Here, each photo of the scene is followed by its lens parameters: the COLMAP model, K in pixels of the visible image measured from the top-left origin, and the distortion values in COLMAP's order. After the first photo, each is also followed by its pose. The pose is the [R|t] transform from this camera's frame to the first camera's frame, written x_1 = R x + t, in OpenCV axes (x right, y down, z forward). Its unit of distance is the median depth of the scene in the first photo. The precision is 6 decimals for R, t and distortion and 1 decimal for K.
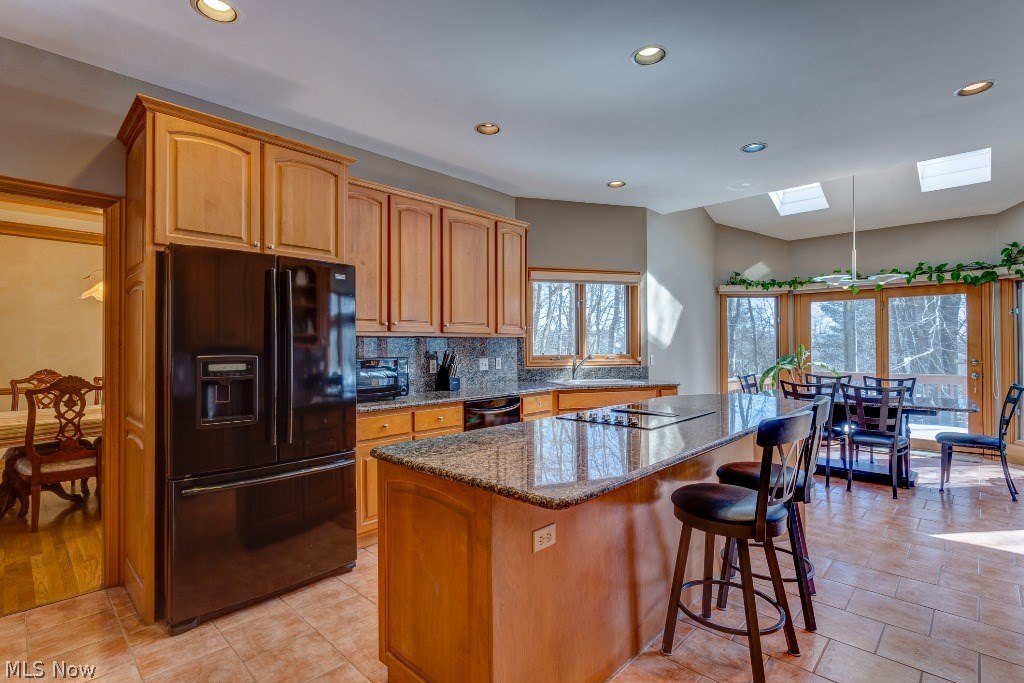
lens RADIAL K [[483.9, 0, 513.9], [0, 483.9, 344.1], [0, 0, 1]] dist [0.001057, -0.000744]
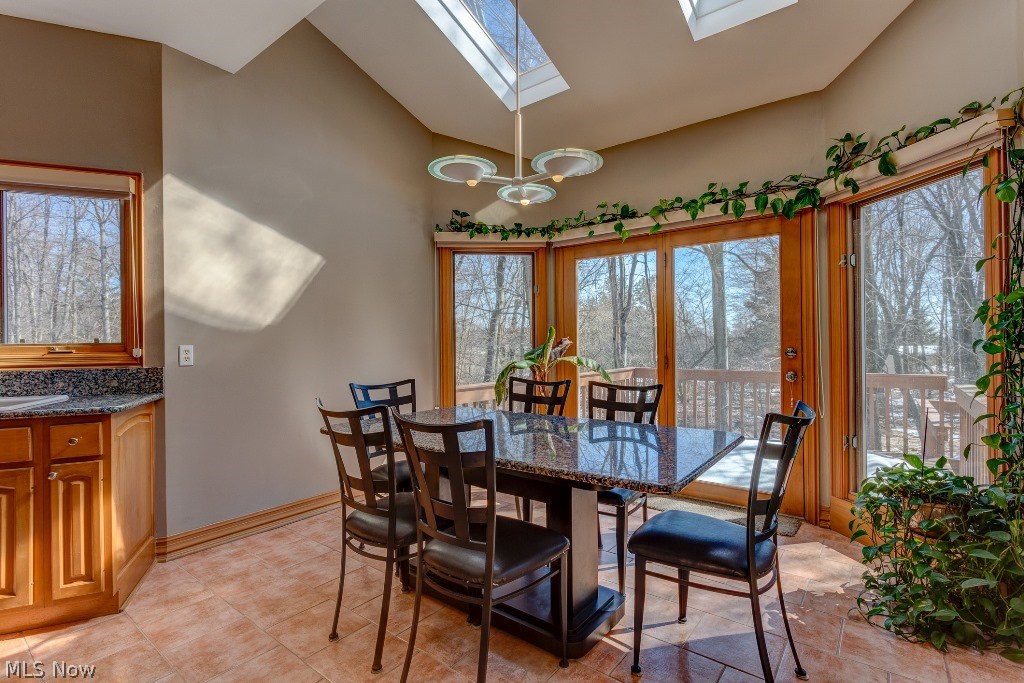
lens RADIAL K [[483.9, 0, 509.0], [0, 483.9, 341.2], [0, 0, 1]] dist [0.001057, -0.000744]
pose [[0.992050, -0.005350, 0.125733, 0.535352], [0.005225, 0.999985, 0.001322, 0.020071], [-0.125739, -0.000655, 0.992063, 0.461929]]
